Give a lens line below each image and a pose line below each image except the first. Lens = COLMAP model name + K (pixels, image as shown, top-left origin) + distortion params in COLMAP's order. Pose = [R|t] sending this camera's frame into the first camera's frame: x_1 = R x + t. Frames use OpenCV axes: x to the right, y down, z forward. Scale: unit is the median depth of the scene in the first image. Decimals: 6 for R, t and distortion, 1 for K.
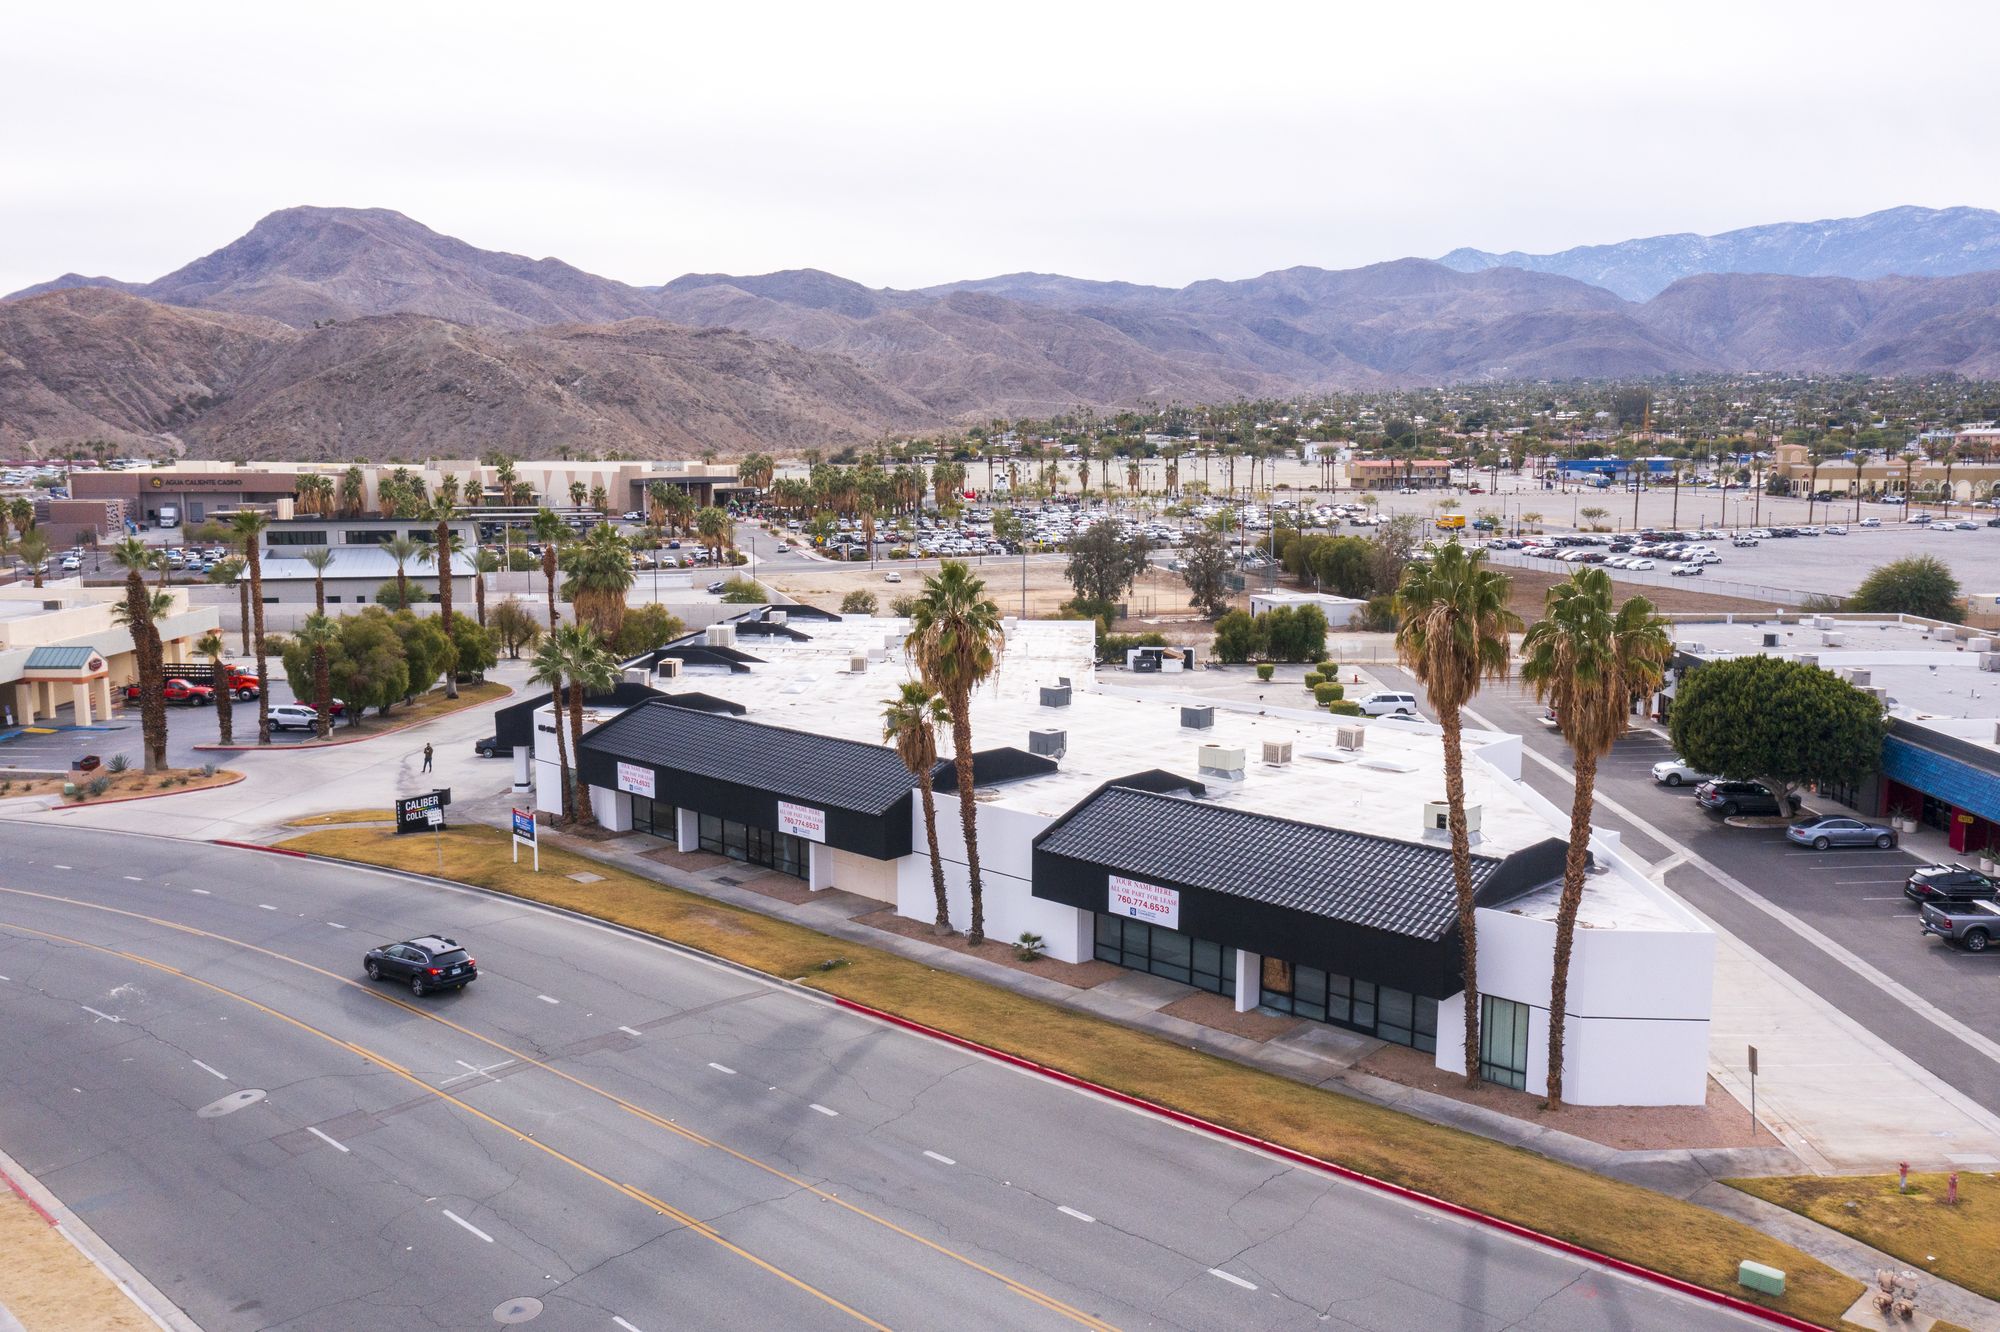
lens RADIAL K [[1575.2, 0, 1012.7], [0, 1575.2, 675.3], [0, 0, 1]] dist [-0.001576, 0.009738]
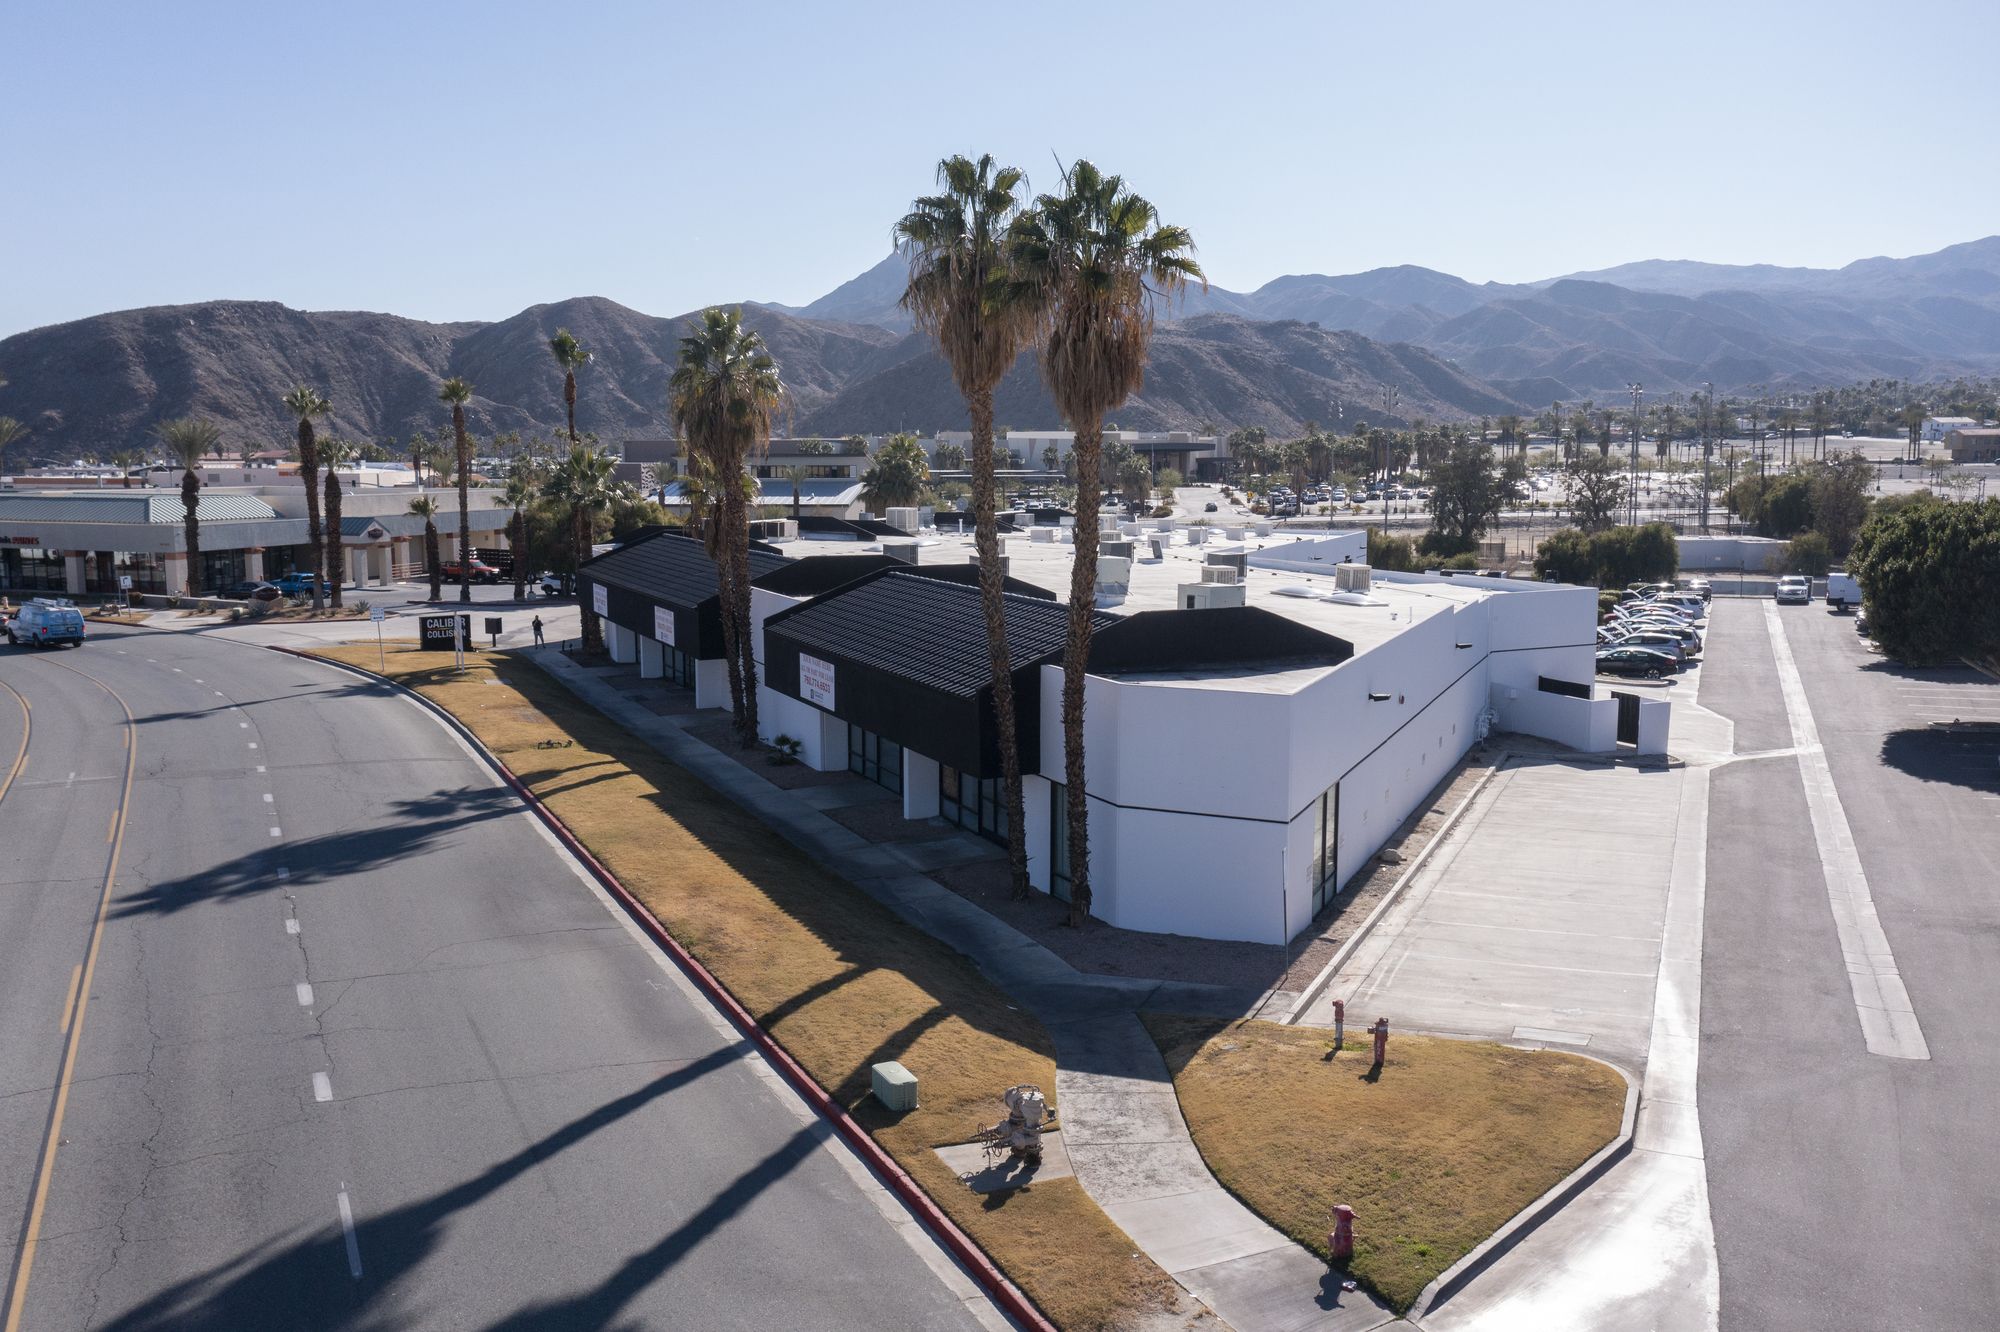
lens RADIAL K [[1575.2, 0, 1006.0], [0, 1575.2, 676.7], [0, 0, 1]] dist [-0.001576, 0.009738]
pose [[0.930134, 0.047121, -0.364184, 0.244979], [-0.047983, 0.998826, 0.006686, 0.065528], [0.364071, 0.011255, 0.931303, 0.126572]]
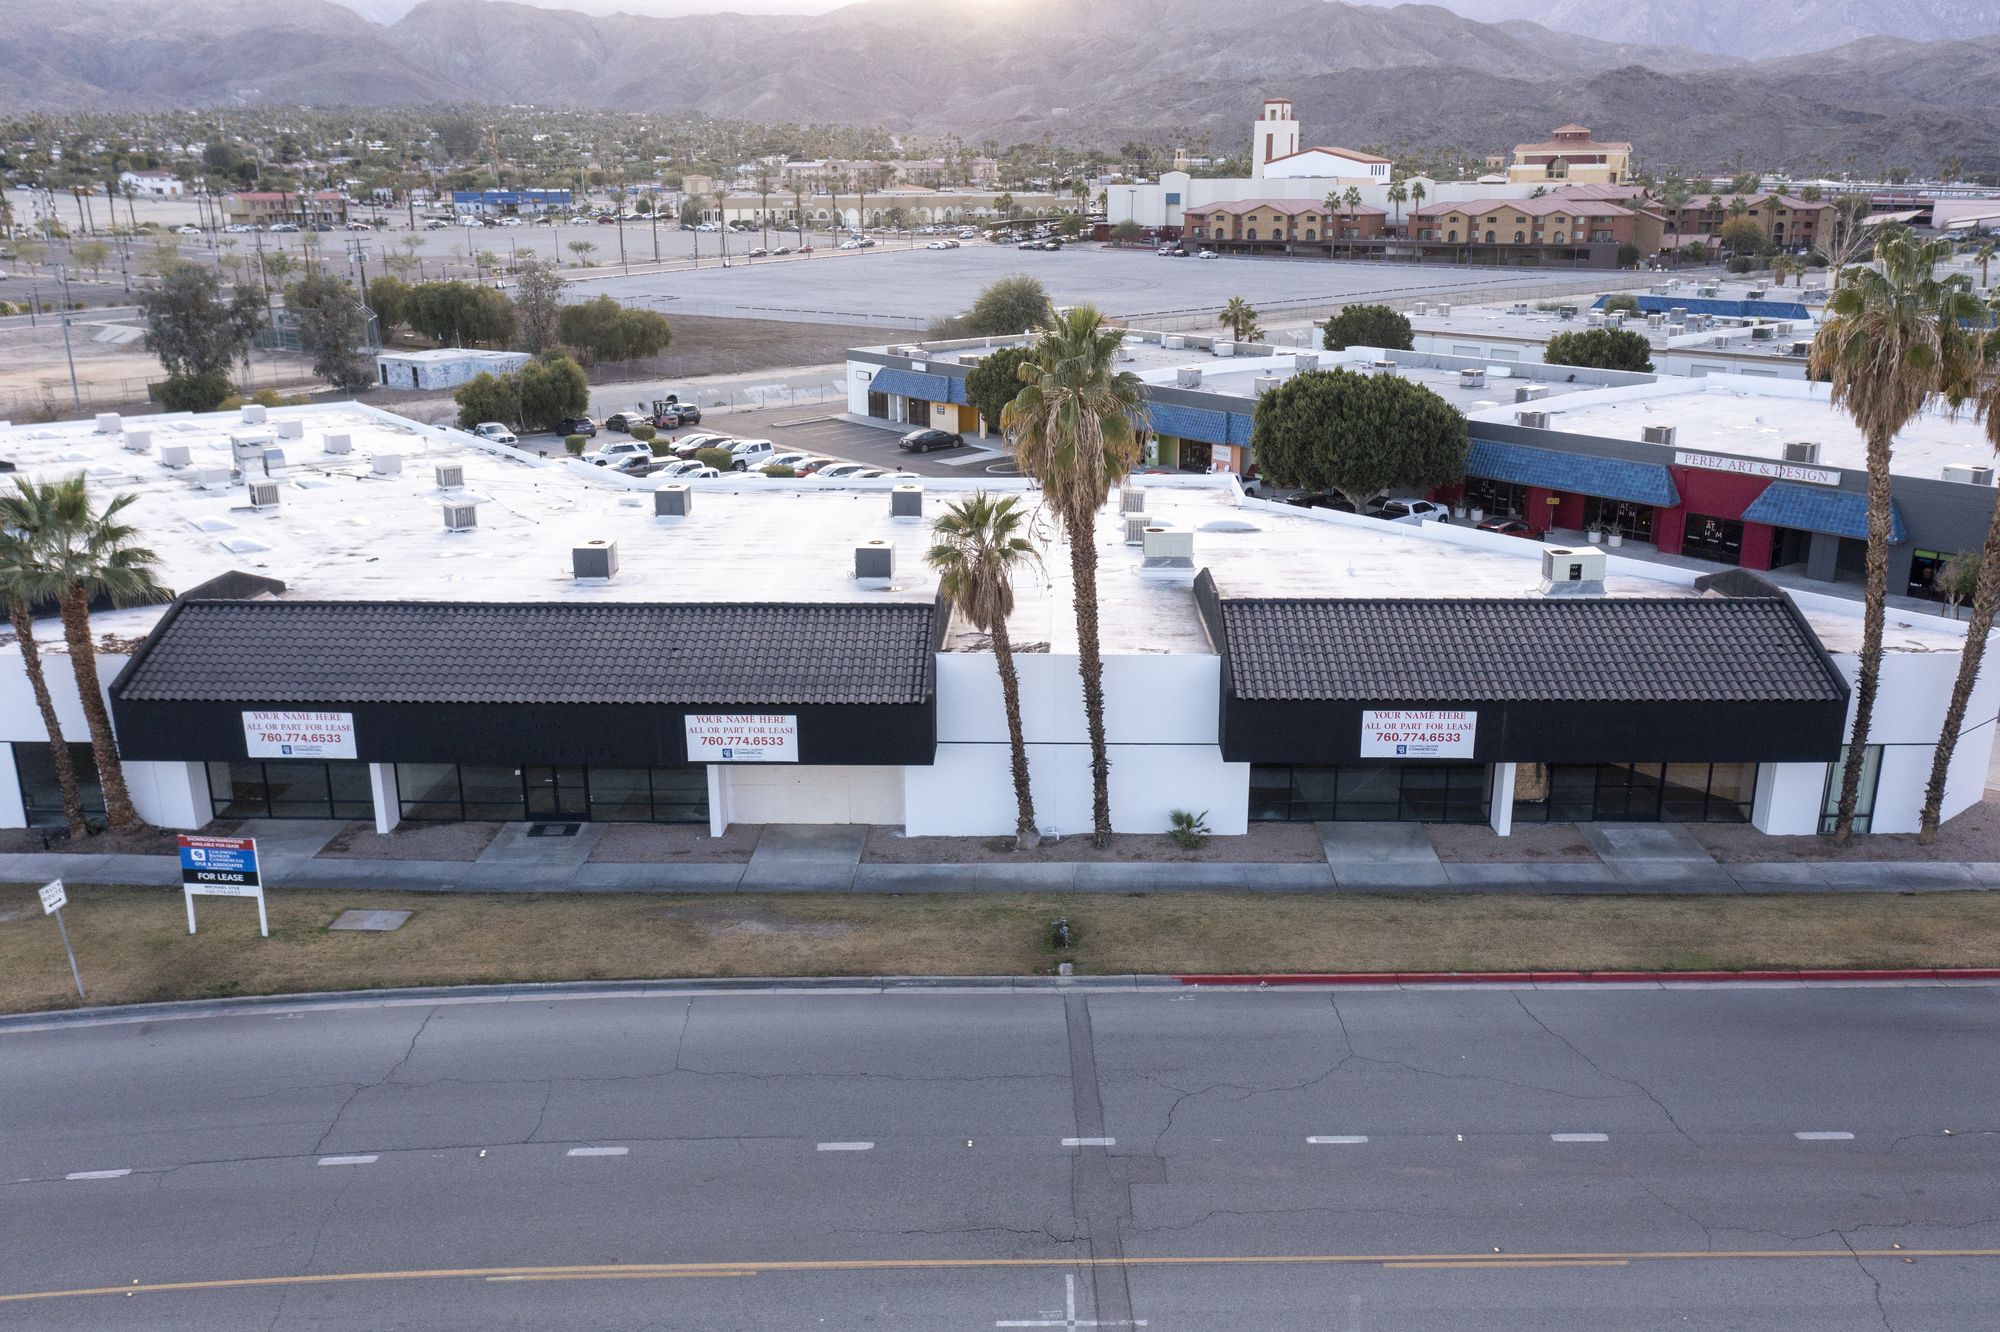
lens RADIAL K [[1575.2, 0, 1012.2], [0, 1575.2, 670.0], [0, 0, 1]] dist [-0.001576, 0.009738]
pose [[0.744114, -0.198228, 0.637966, -0.283611], [0.096376, 0.976827, 0.191106, -0.028708], [-0.661065, -0.080720, 0.745974, 0.278591]]
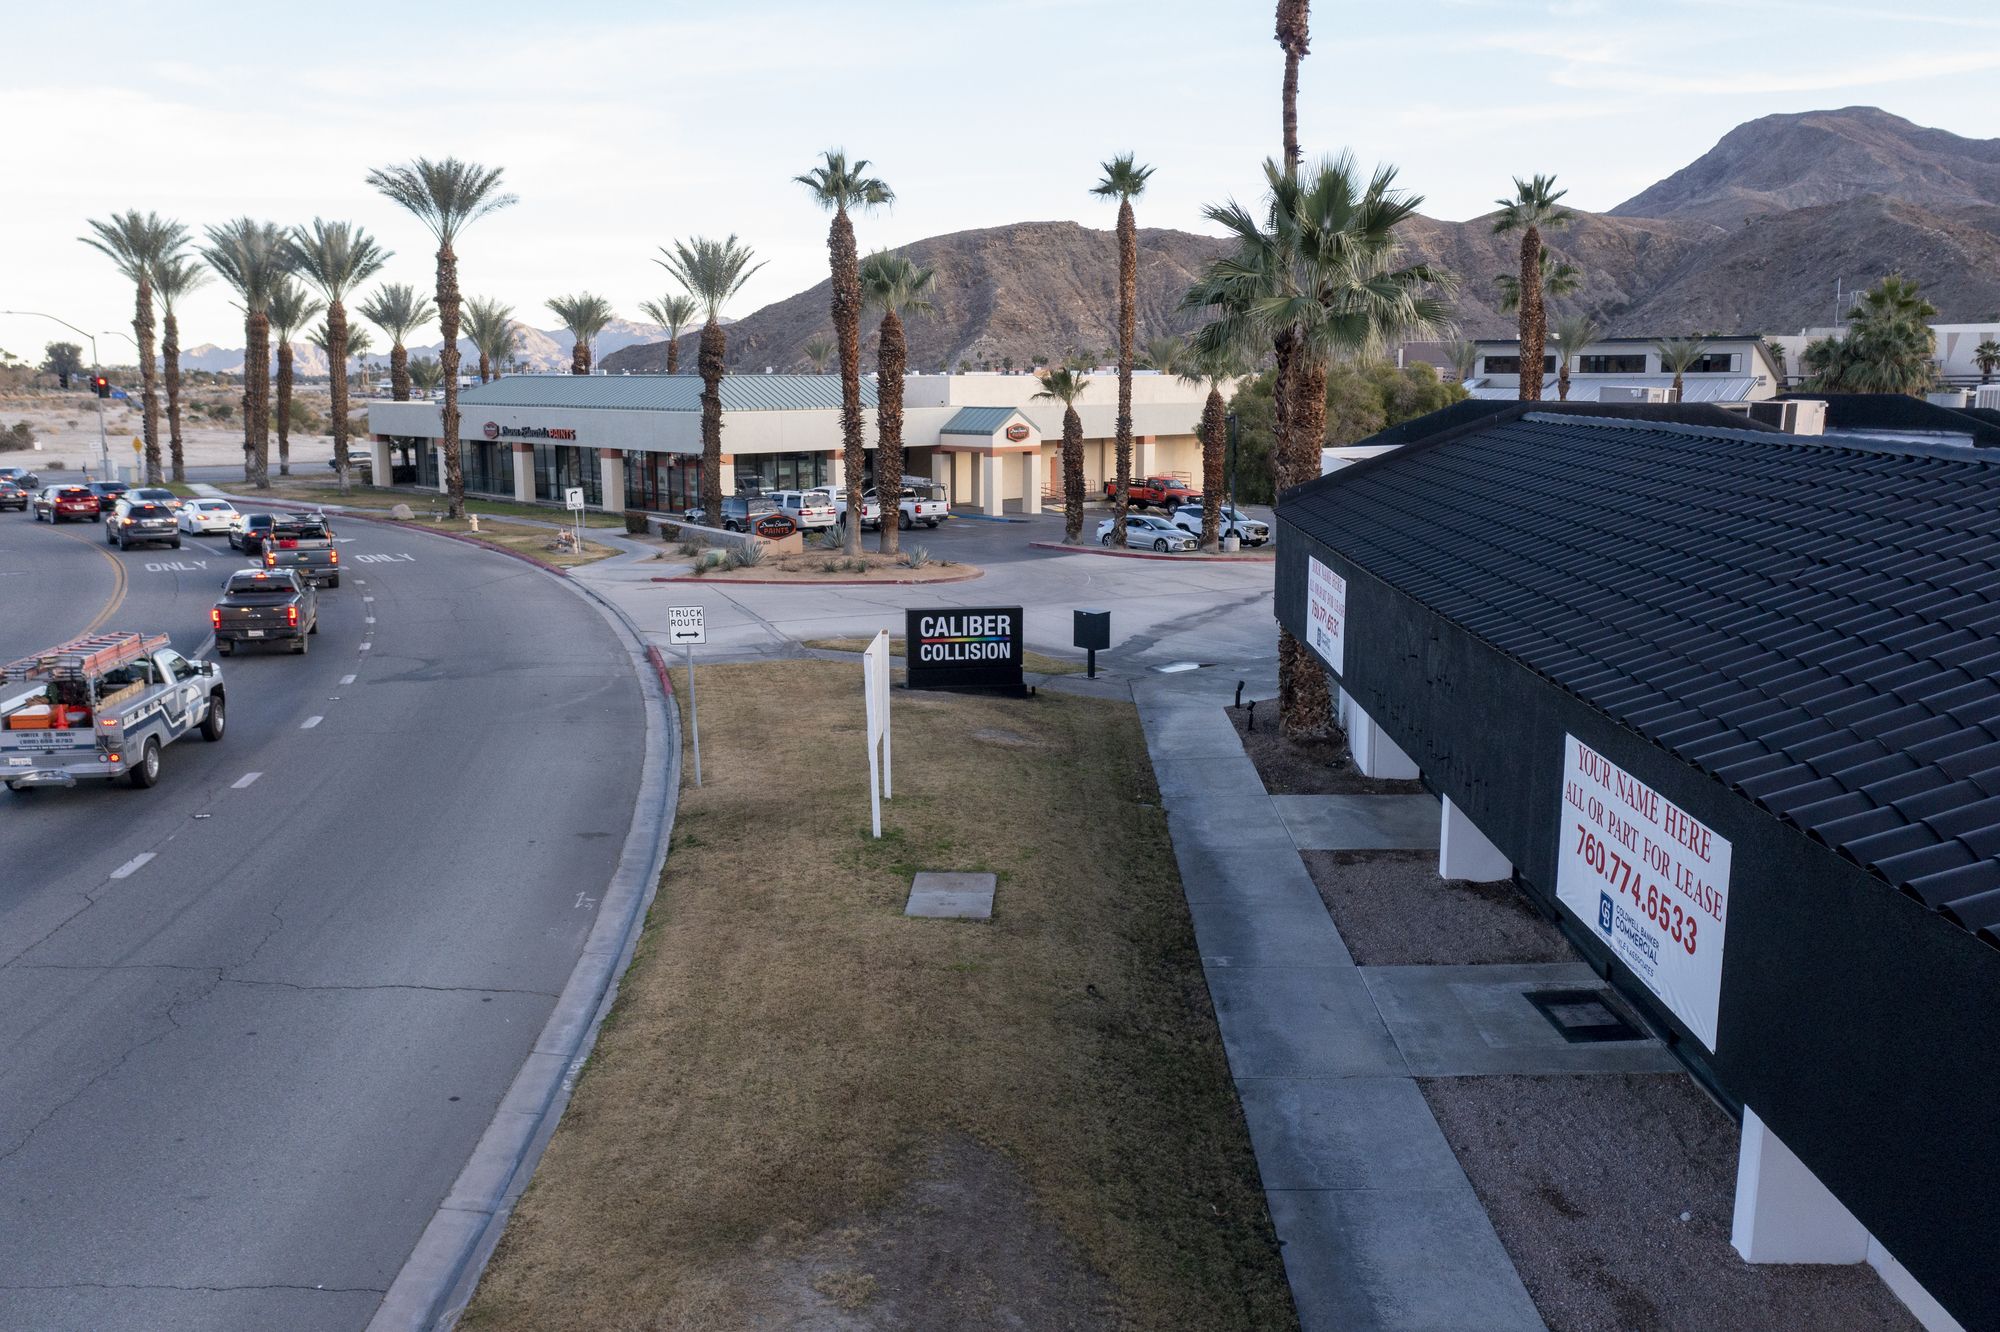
lens RADIAL K [[1575.2, 0, 1009.0], [0, 1575.2, 670.4], [0, 0, 1]] dist [-0.001576, 0.009738]
pose [[0.659776, 0.131364, -0.739891, -0.035114], [-0.100069, 0.991192, 0.086747, 0.039352], [0.744770, 0.016807, 0.667110, 0.519827]]
